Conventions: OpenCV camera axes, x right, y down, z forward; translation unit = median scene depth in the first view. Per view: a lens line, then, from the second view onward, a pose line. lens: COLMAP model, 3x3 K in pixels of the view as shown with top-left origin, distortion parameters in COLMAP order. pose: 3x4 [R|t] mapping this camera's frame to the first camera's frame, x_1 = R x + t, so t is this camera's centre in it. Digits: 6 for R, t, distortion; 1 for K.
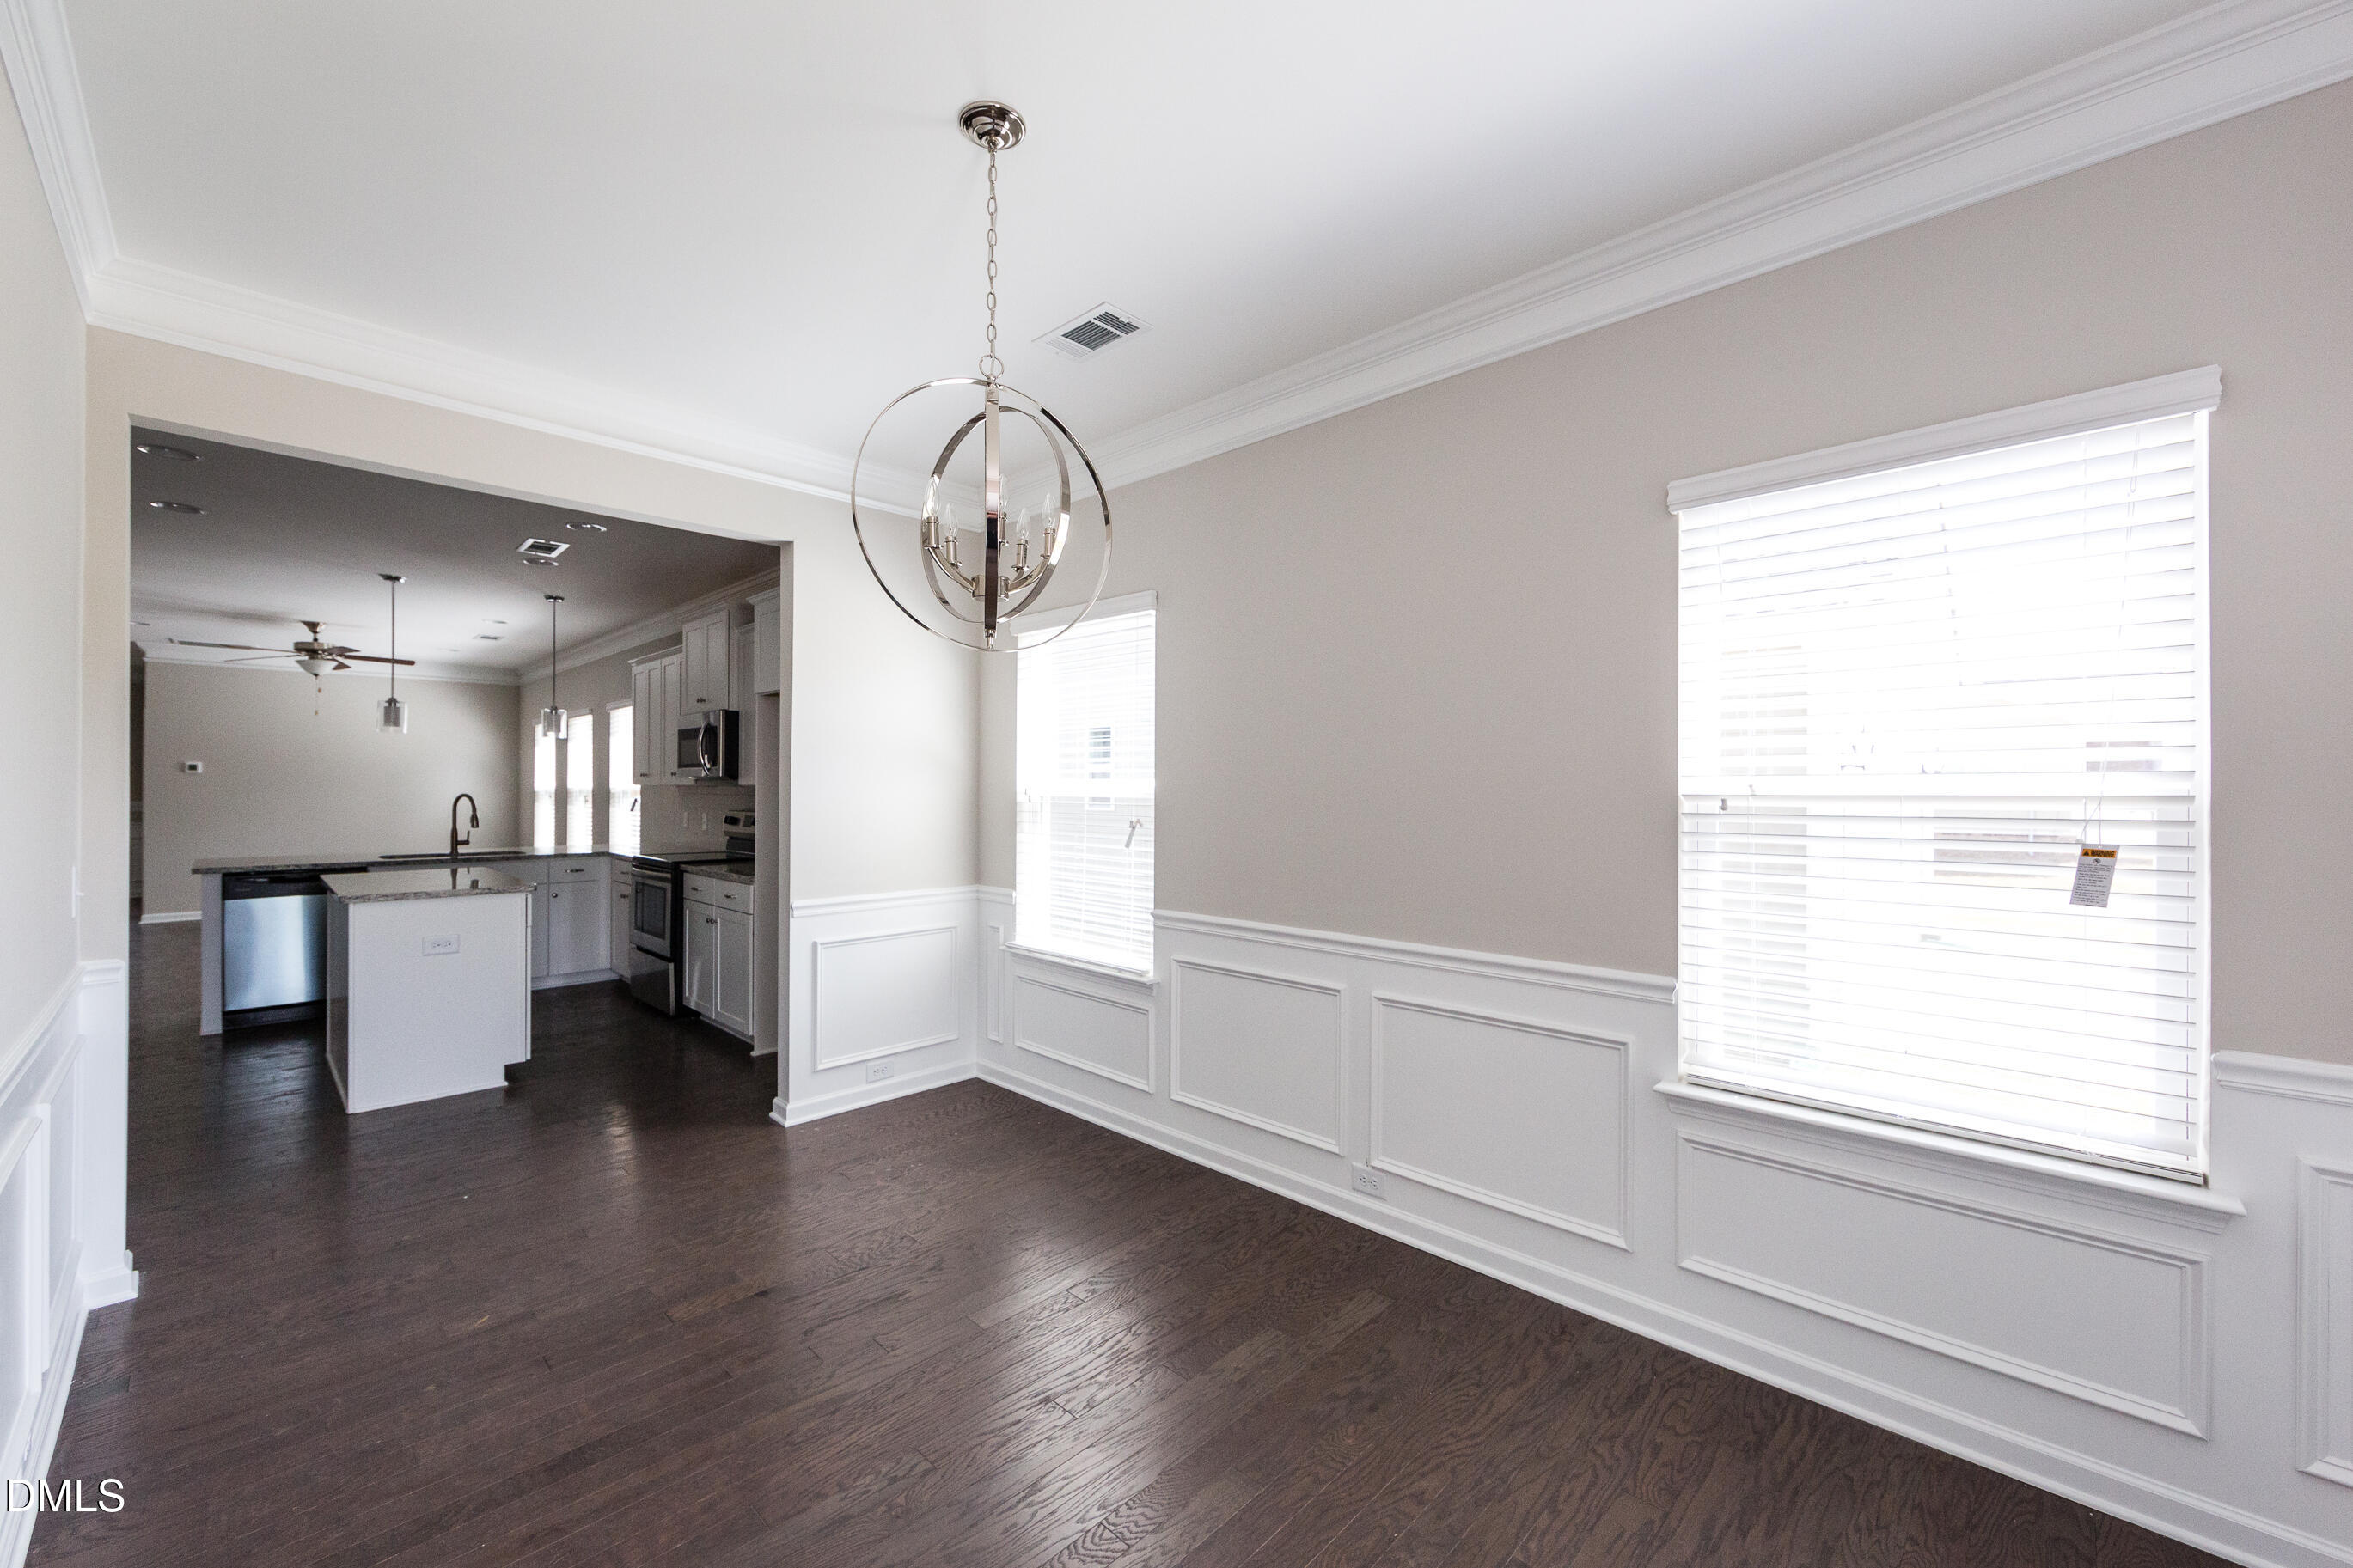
lens RADIAL K [[929.5, 0, 1176.5], [0, 929.5, 784.0], [0, 0, 1]] dist [0.006737, -0.000047]
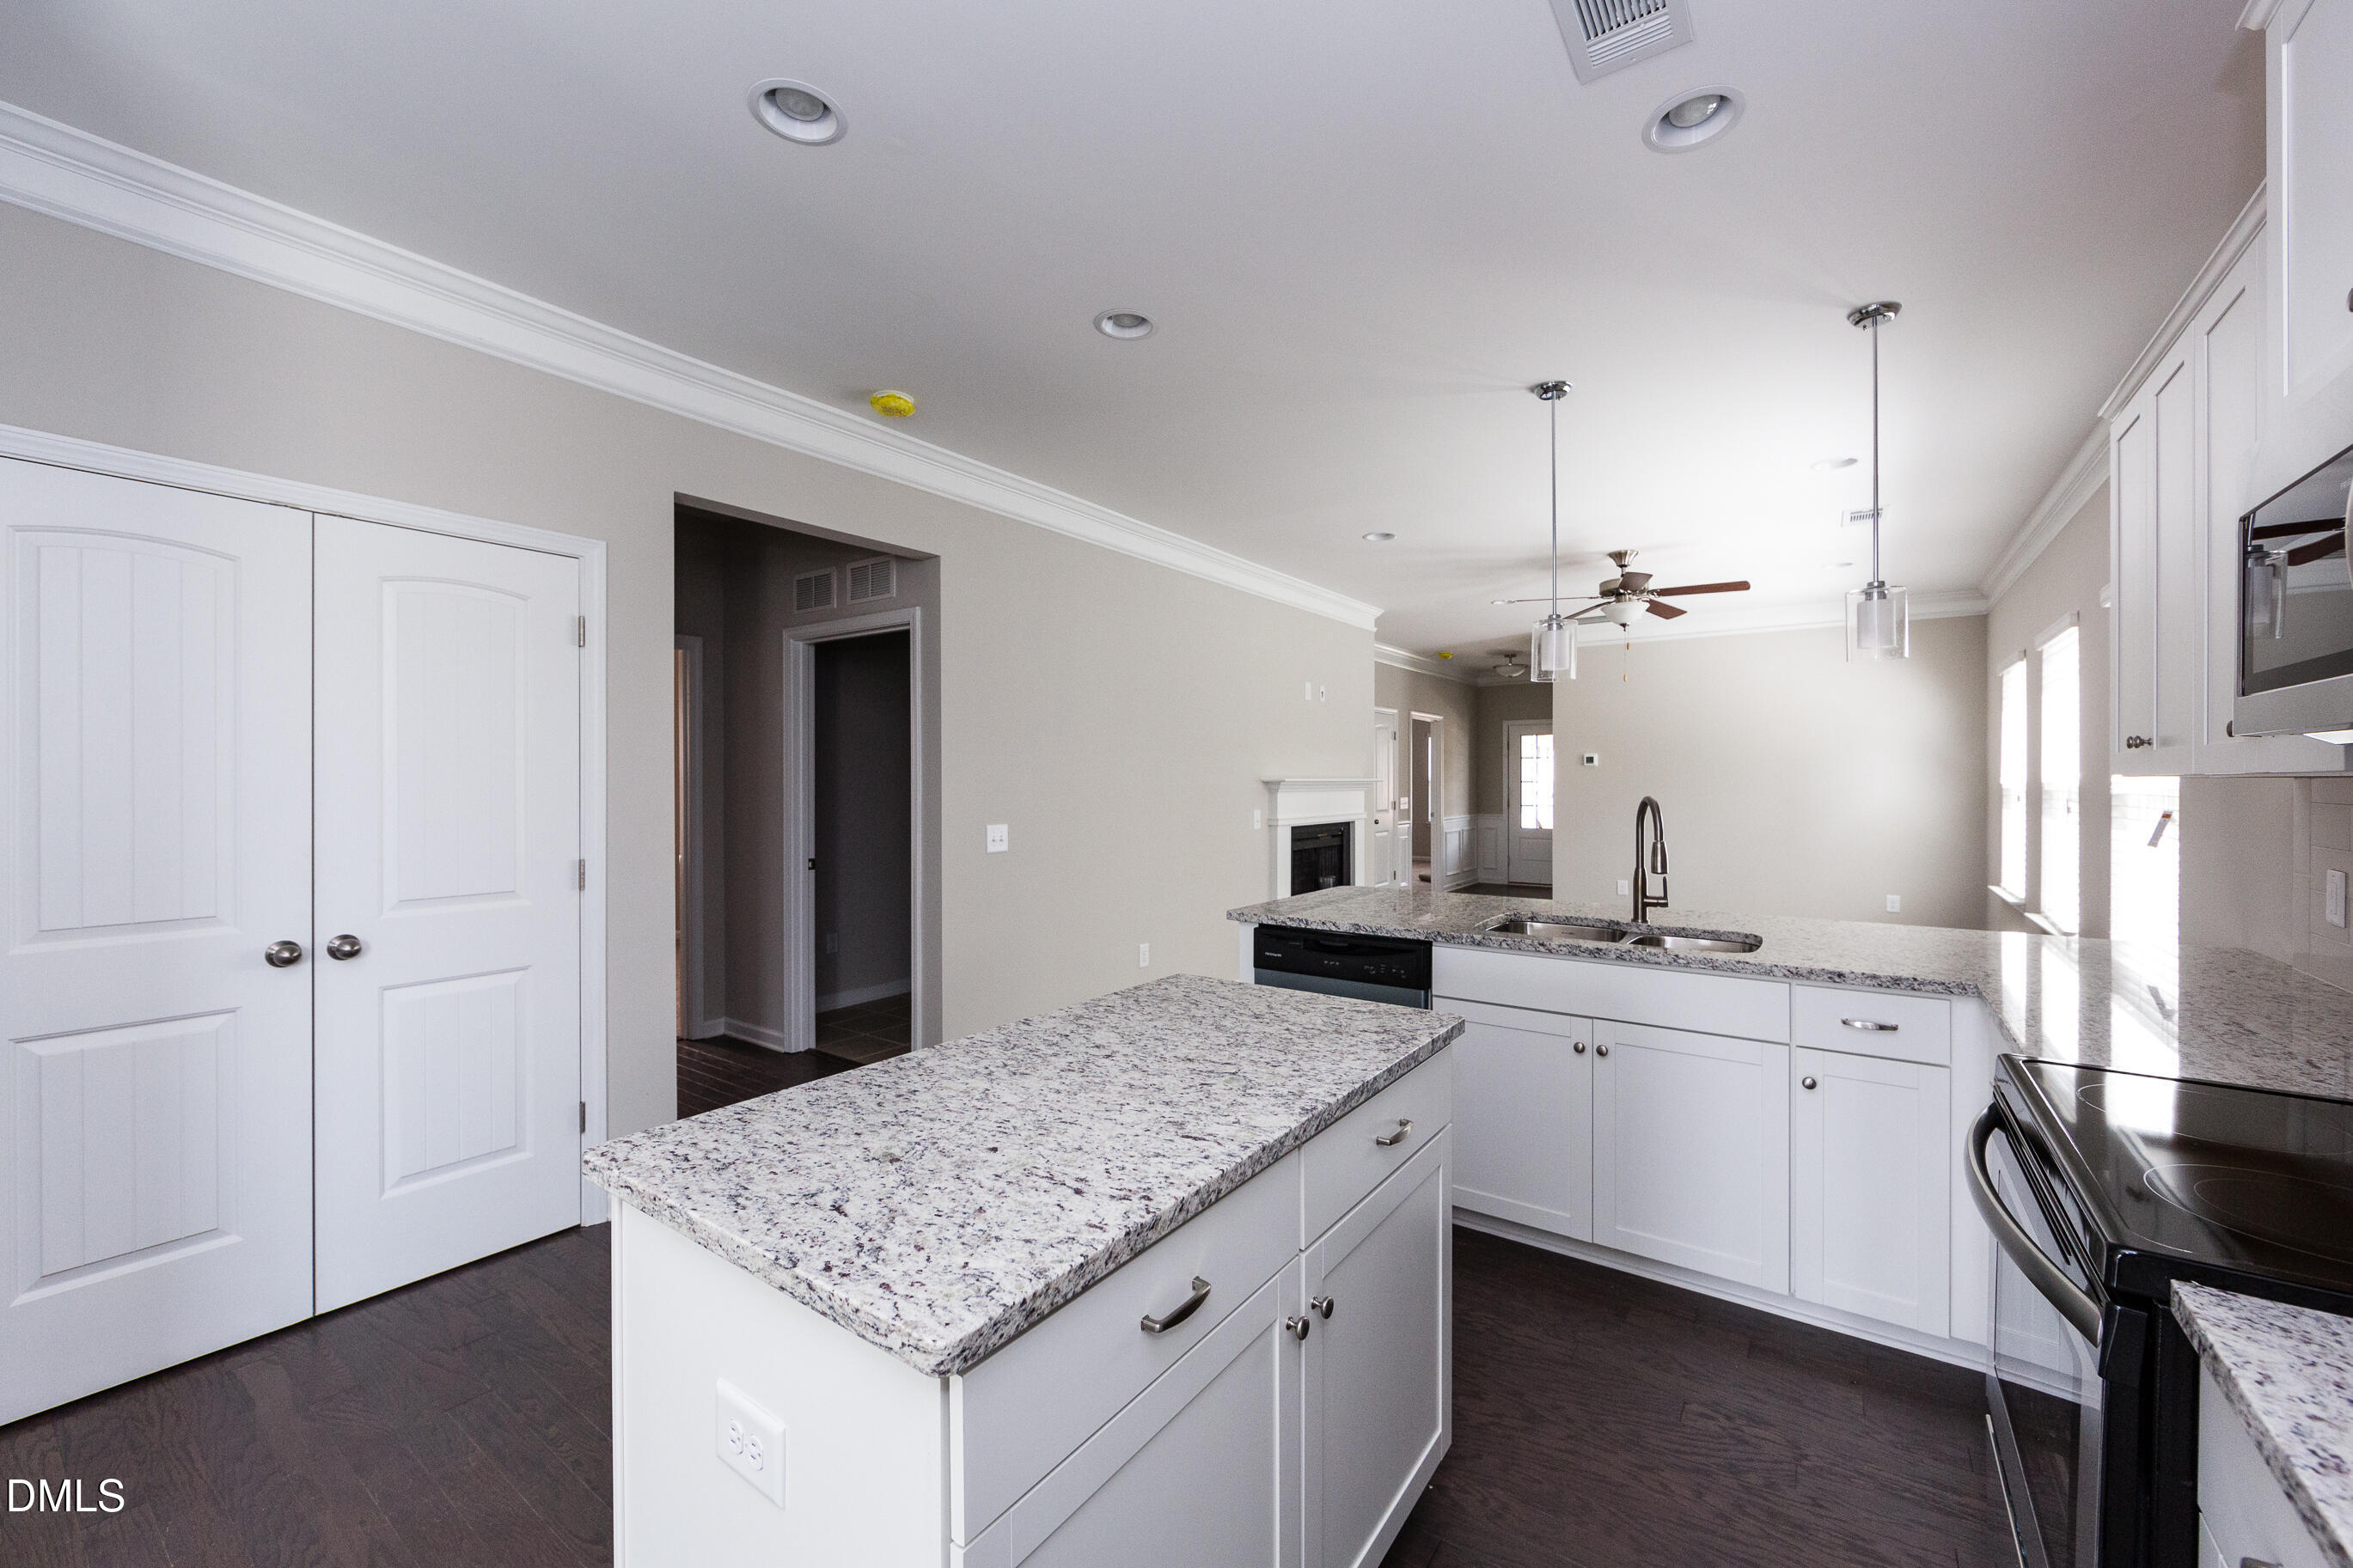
lens RADIAL K [[924.2, 0, 1177.6], [0, 924.2, 777.9], [0, 0, 1]] dist [-0.001577, -0.000179]
pose [[0.157479, -0.004964, -0.987510, -0.522579], [0.004848, 0.999979, -0.004254, 0.003236], [0.987510, -0.004117, 0.157500, 1.038232]]
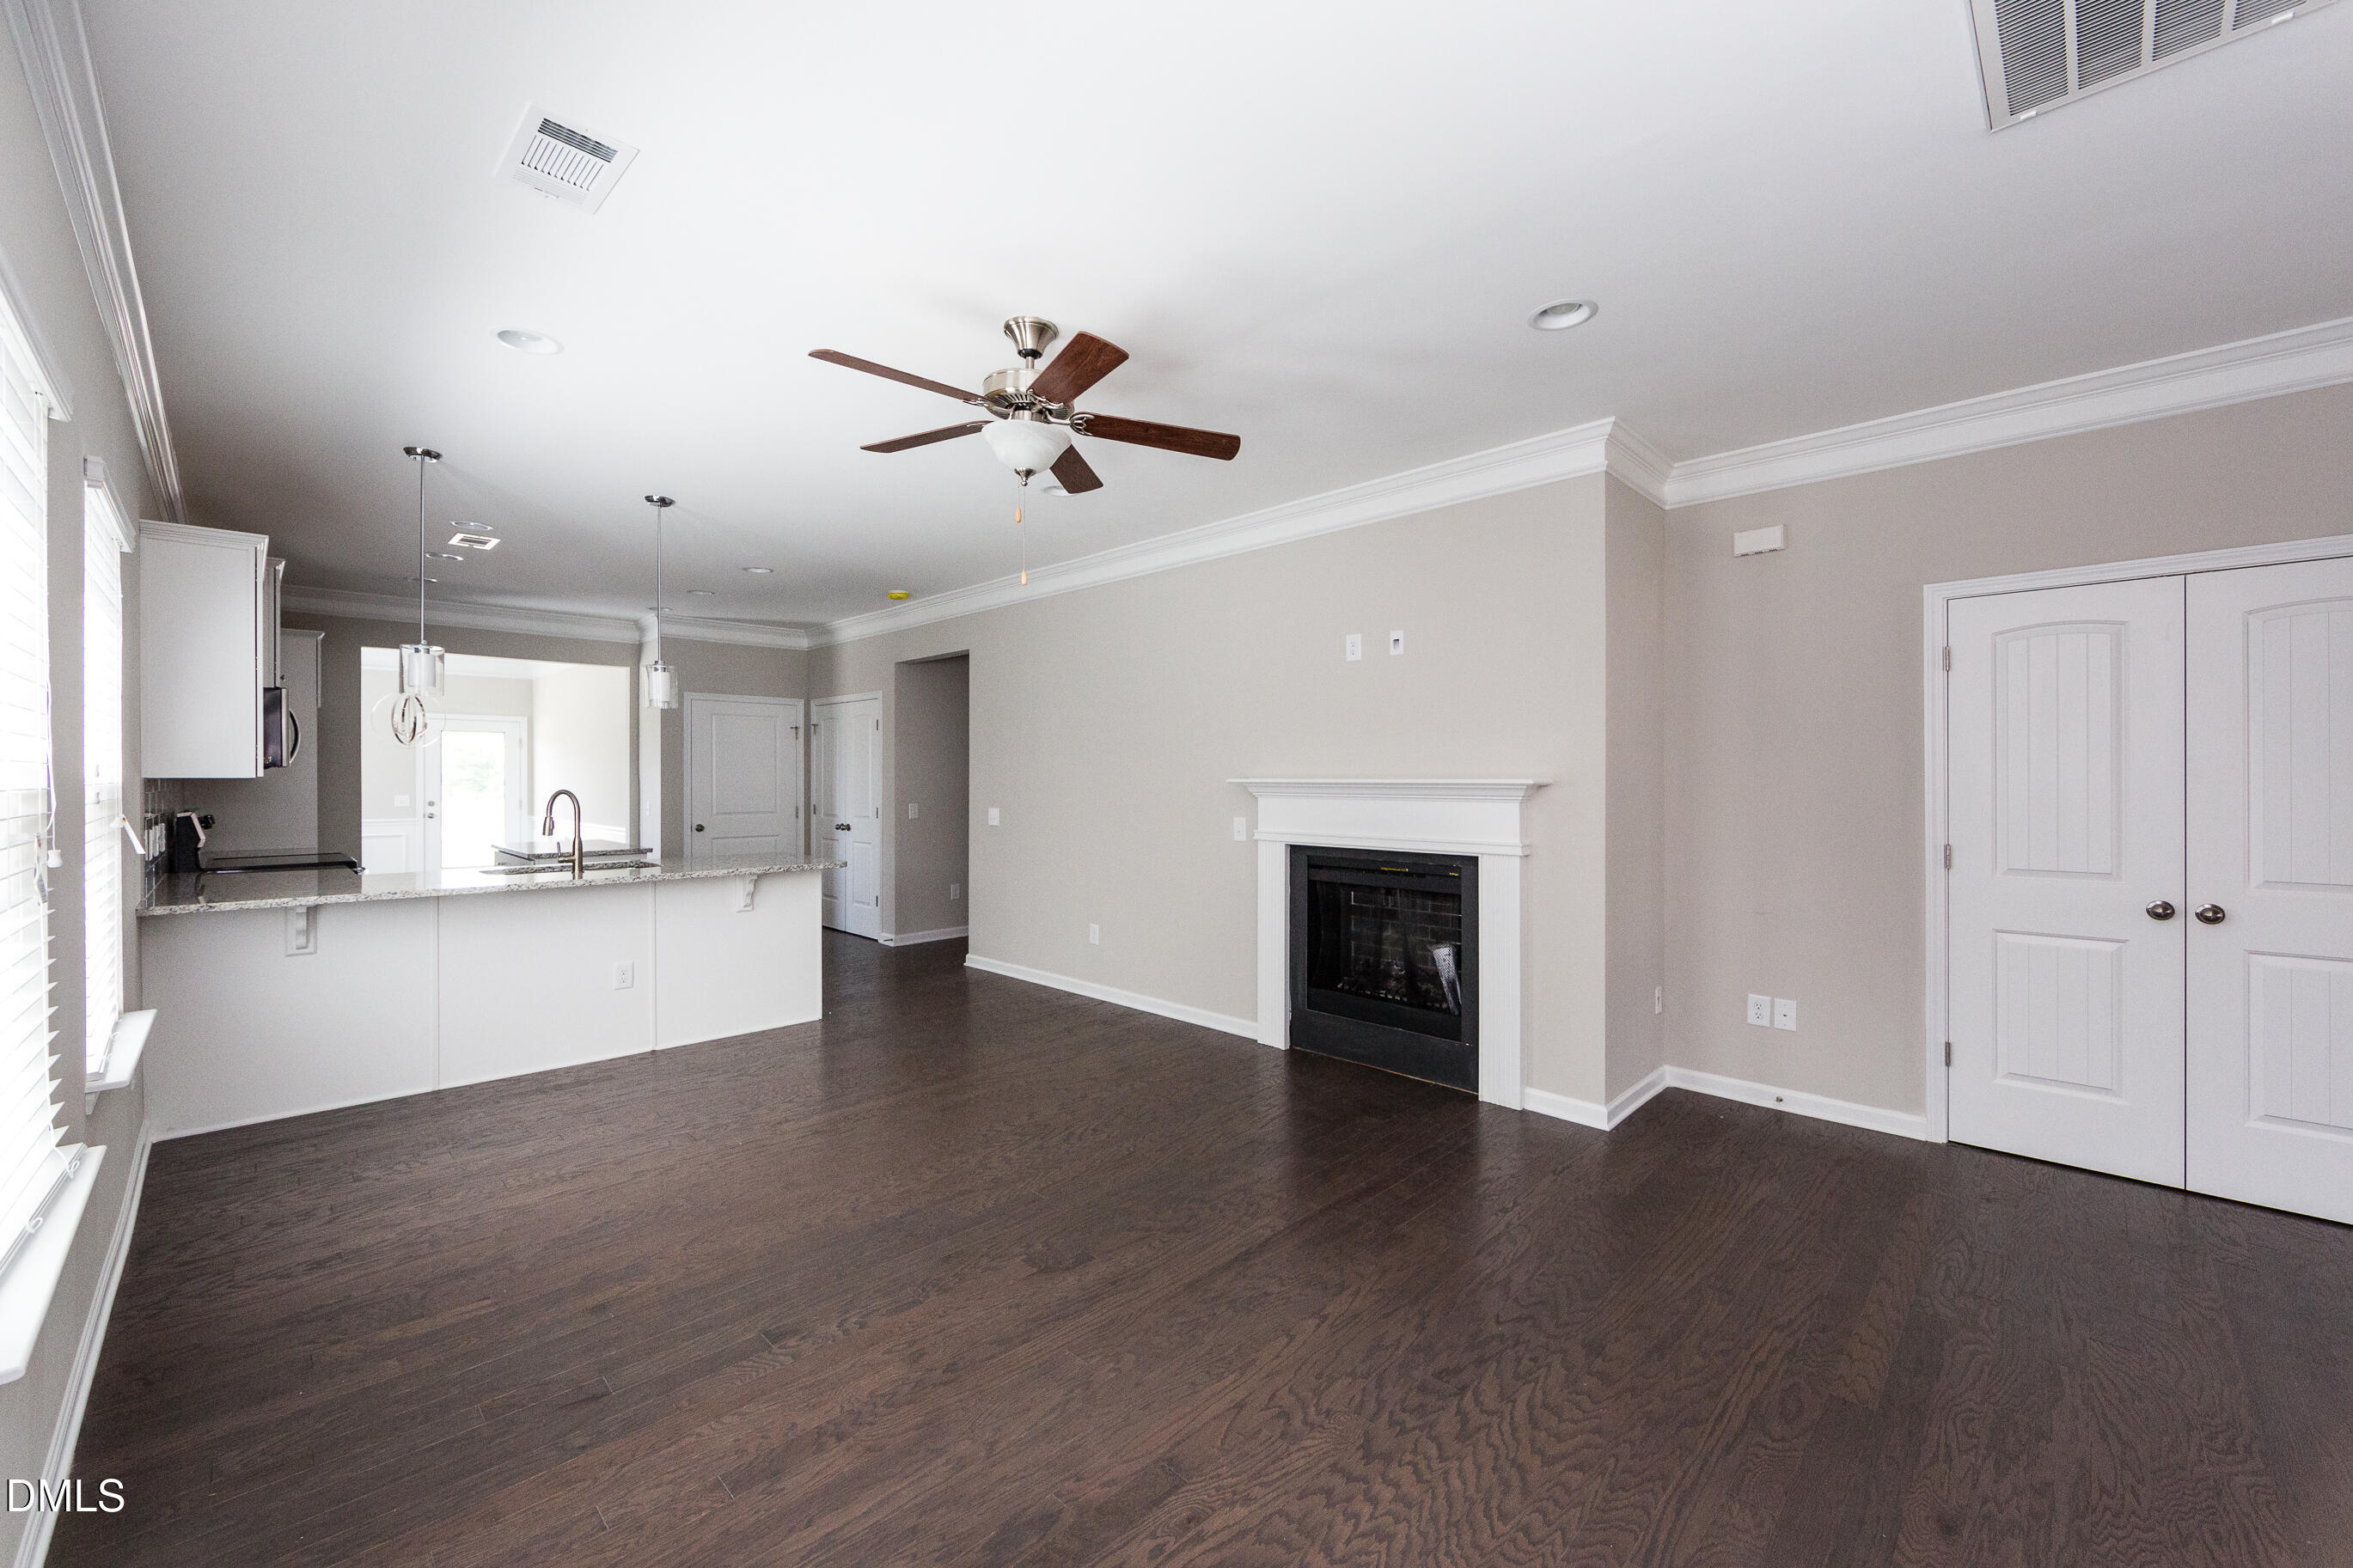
lens RADIAL K [[924.2, 0, 1177.6], [0, 924.2, 777.9], [0, 0, 1]] dist [-0.001577, -0.000179]
pose [[-0.999976, -0.006942, 0.000384, -1.851173], [-0.006944, 0.999962, -0.005198, 0.004017], [-0.000348, -0.005201, -0.999986, 2.557600]]
